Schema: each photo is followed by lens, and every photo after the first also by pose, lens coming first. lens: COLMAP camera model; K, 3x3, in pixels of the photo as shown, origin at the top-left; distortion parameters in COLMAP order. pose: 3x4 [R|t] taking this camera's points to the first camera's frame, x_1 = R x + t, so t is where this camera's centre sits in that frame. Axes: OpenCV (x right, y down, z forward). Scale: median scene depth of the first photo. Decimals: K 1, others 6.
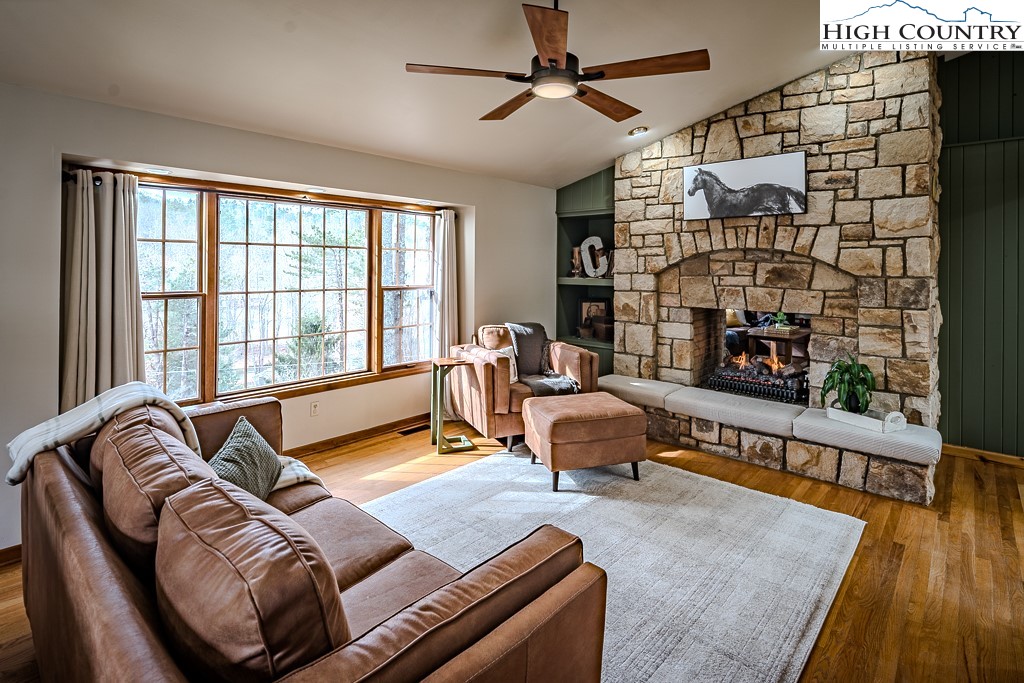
lens RADIAL K [[508.8, 0, 515.5], [0, 508.8, 267.3], [0, 0, 1]] dist [0.001886, -0.000562]
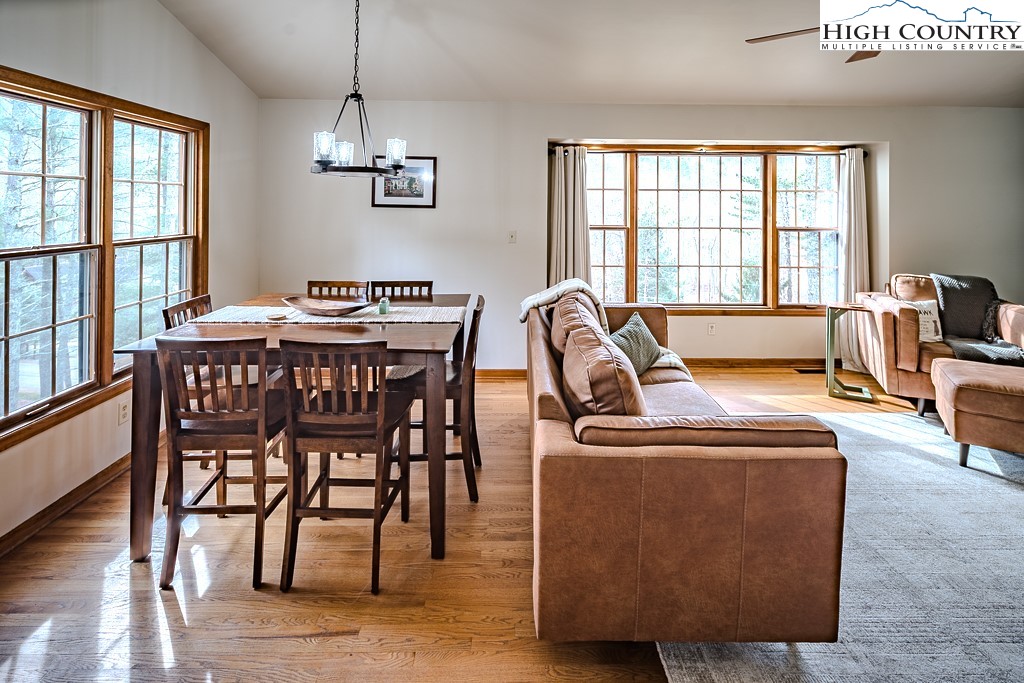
lens RADIAL K [[508.2, 0, 518.3], [0, 508.2, 228.3], [0, 0, 1]] dist [0.000106, -0.000549]
pose [[0.675543, 0.030682, -0.736682, 0.166334], [-0.004466, 0.999286, 0.037523, 0.003986], [0.737307, -0.022058, 0.675197, -0.117969]]
